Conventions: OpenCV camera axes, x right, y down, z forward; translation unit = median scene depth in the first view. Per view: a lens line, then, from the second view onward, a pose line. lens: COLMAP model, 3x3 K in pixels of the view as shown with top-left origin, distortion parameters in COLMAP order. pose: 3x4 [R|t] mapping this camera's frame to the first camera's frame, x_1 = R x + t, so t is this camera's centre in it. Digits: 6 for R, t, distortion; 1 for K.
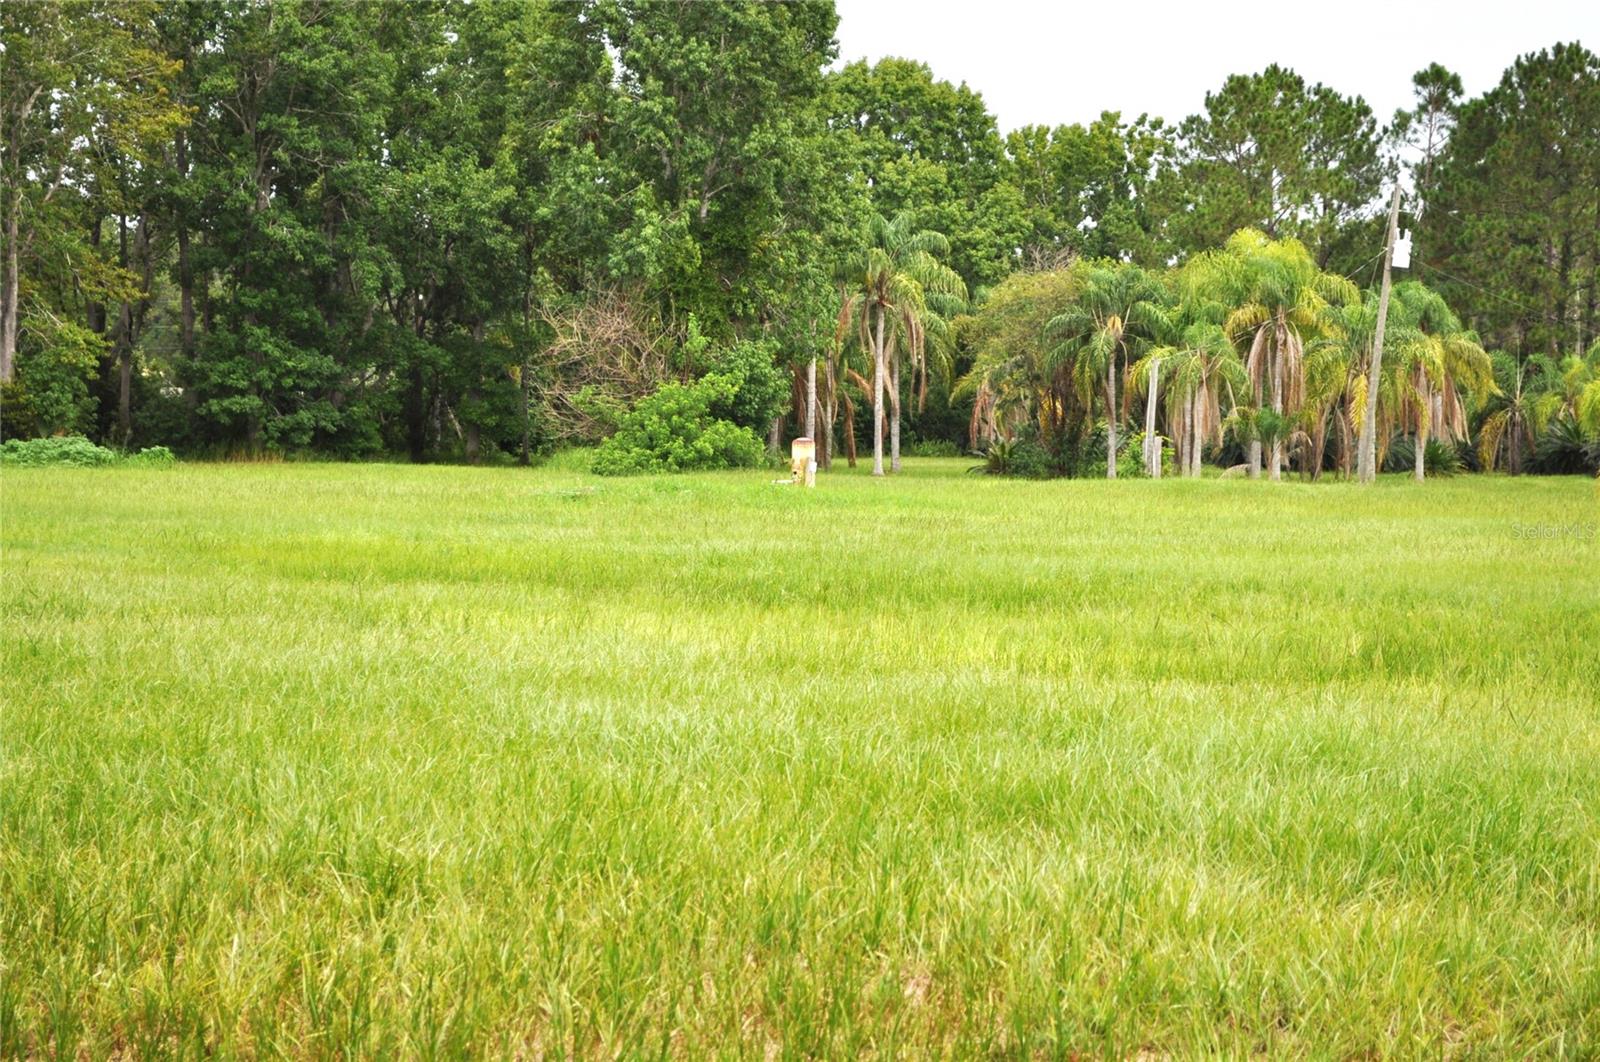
lens RADIAL K [[3420.6, 0, 805.8], [0, 3420.6, 532.3], [0, 0, 1]] dist [-0.026073, 0.000000]
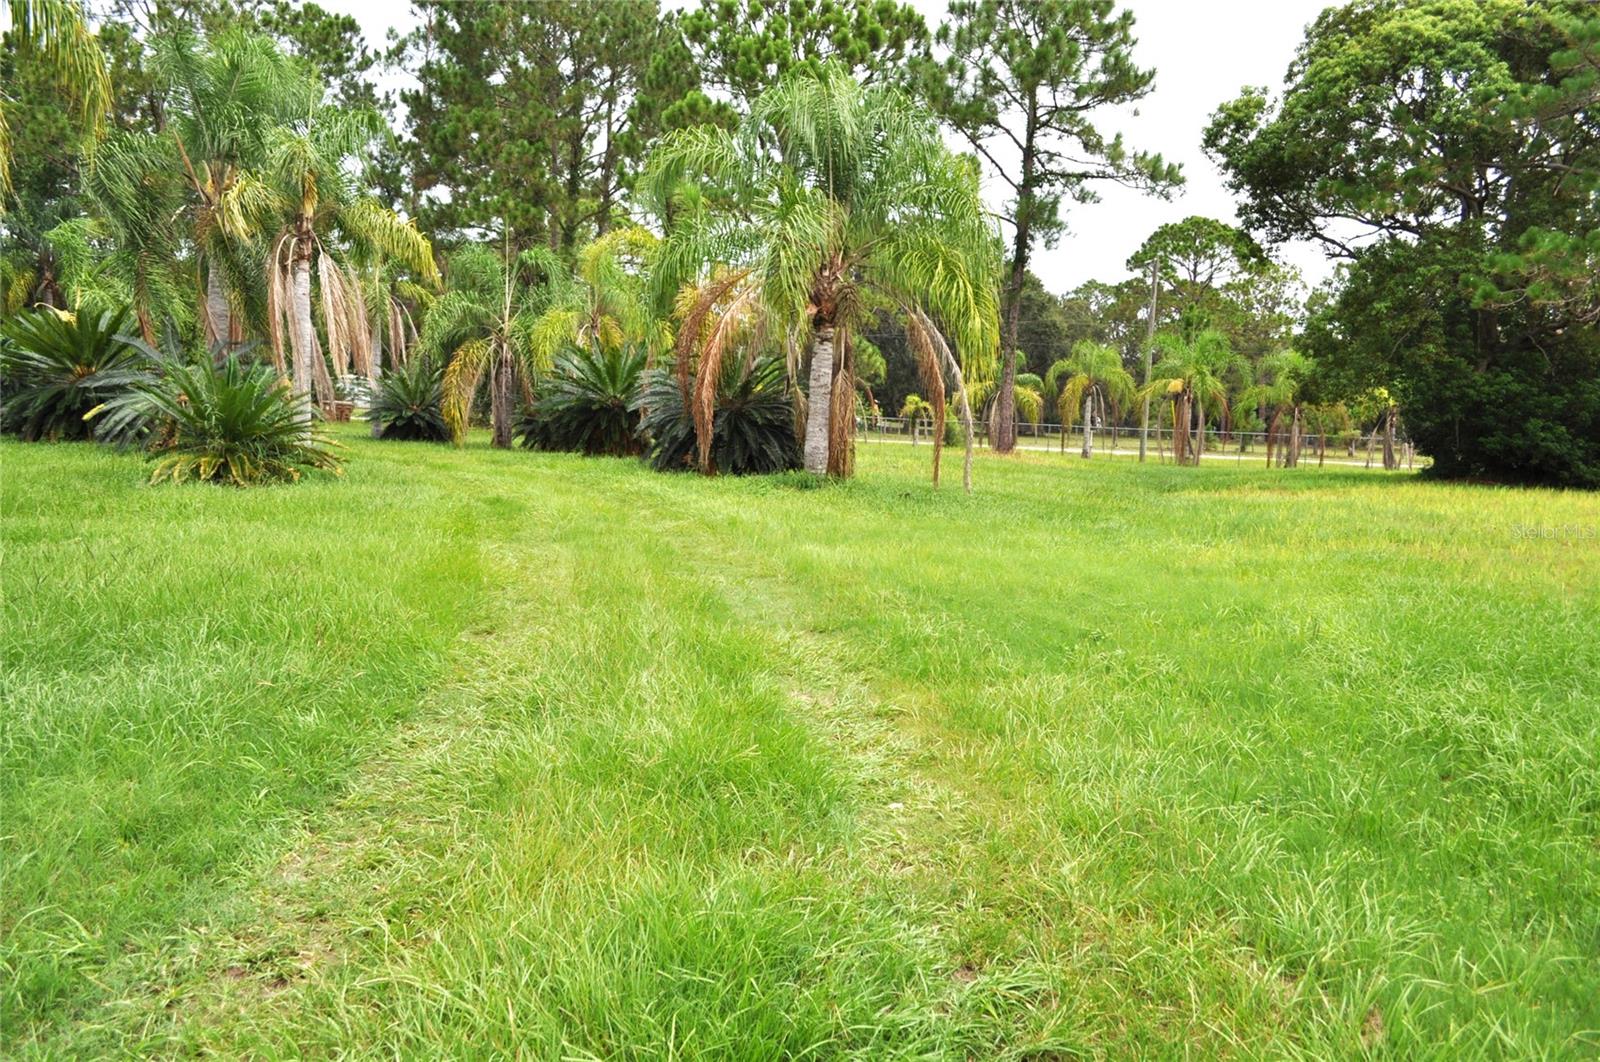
lens RADIAL K [[1241.9, 0, 795.4], [0, 1241.9, 526.7], [0, 0, 1]] dist [-0.012098, 0.002926]
pose [[0.914097, 0.003080, 0.405484, 0.325535], [-0.029172, 0.997880, 0.058183, -0.032428], [-0.404445, -0.065014, 0.912249, 1.519405]]
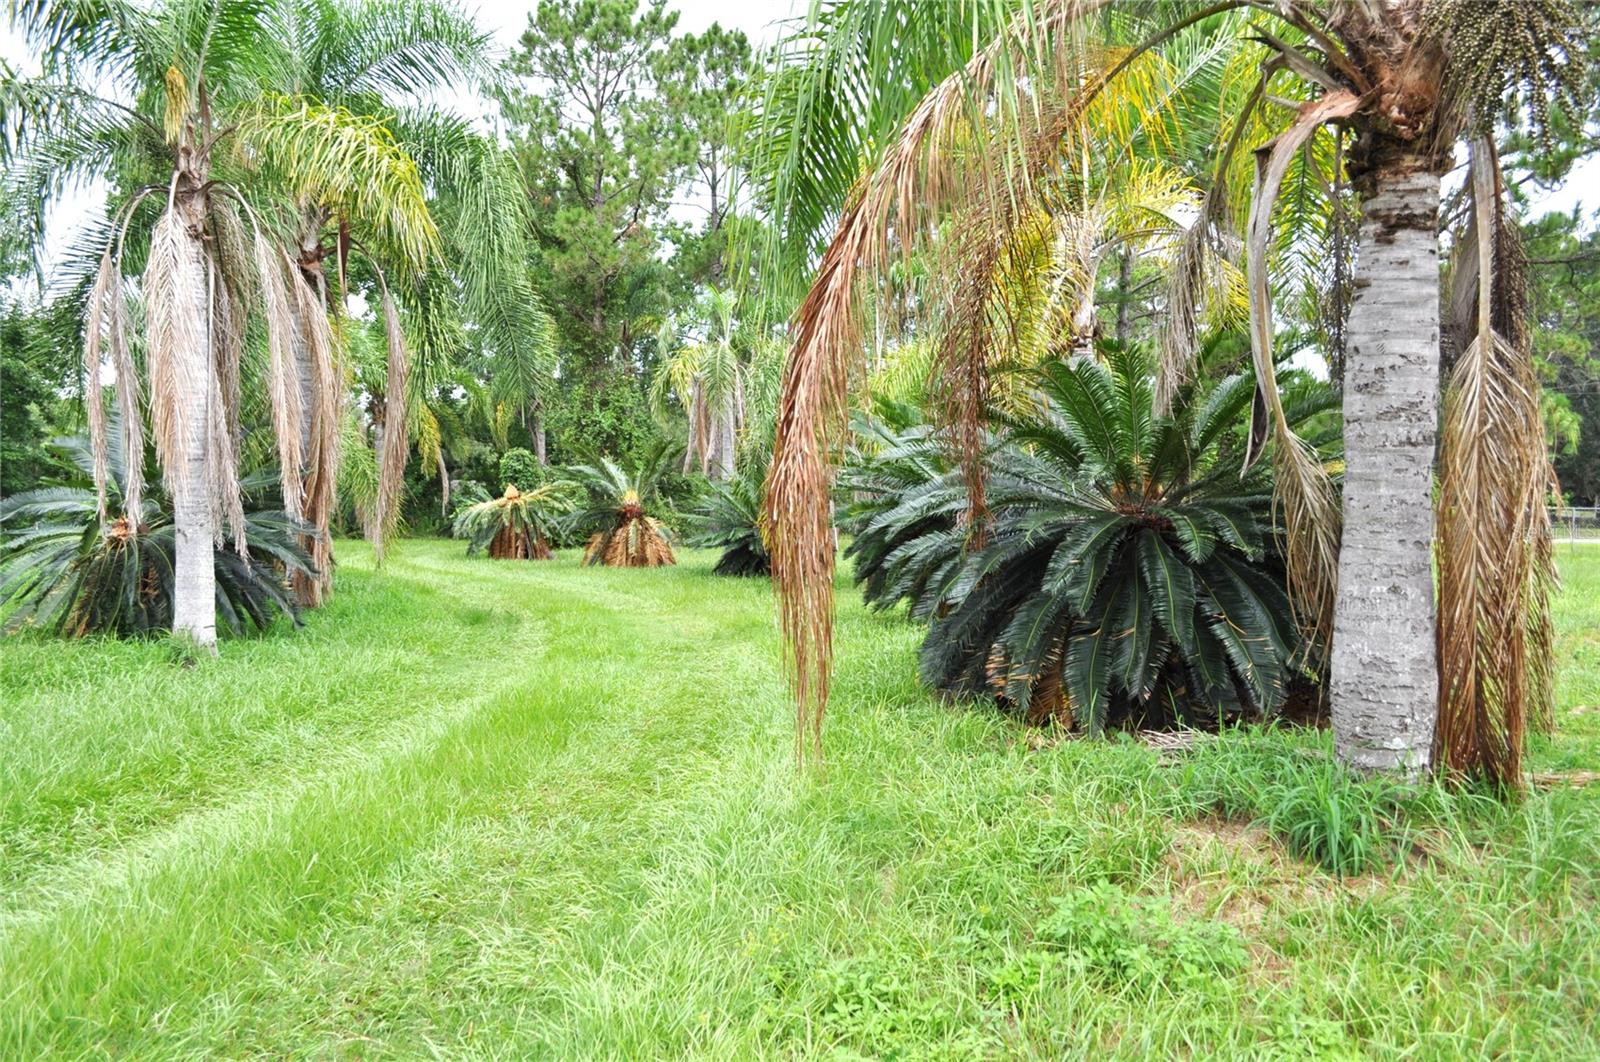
lens RADIAL K [[1241.9, 0, 799.9], [0, 1241.9, 533.0], [0, 0, 1]] dist [-0.012098, 0.002926]
pose [[0.997800, 0.002659, -0.066235, 0.461322], [-0.003417, 0.999930, -0.011324, -0.044402], [0.066201, 0.011526, 0.997740, 1.796097]]
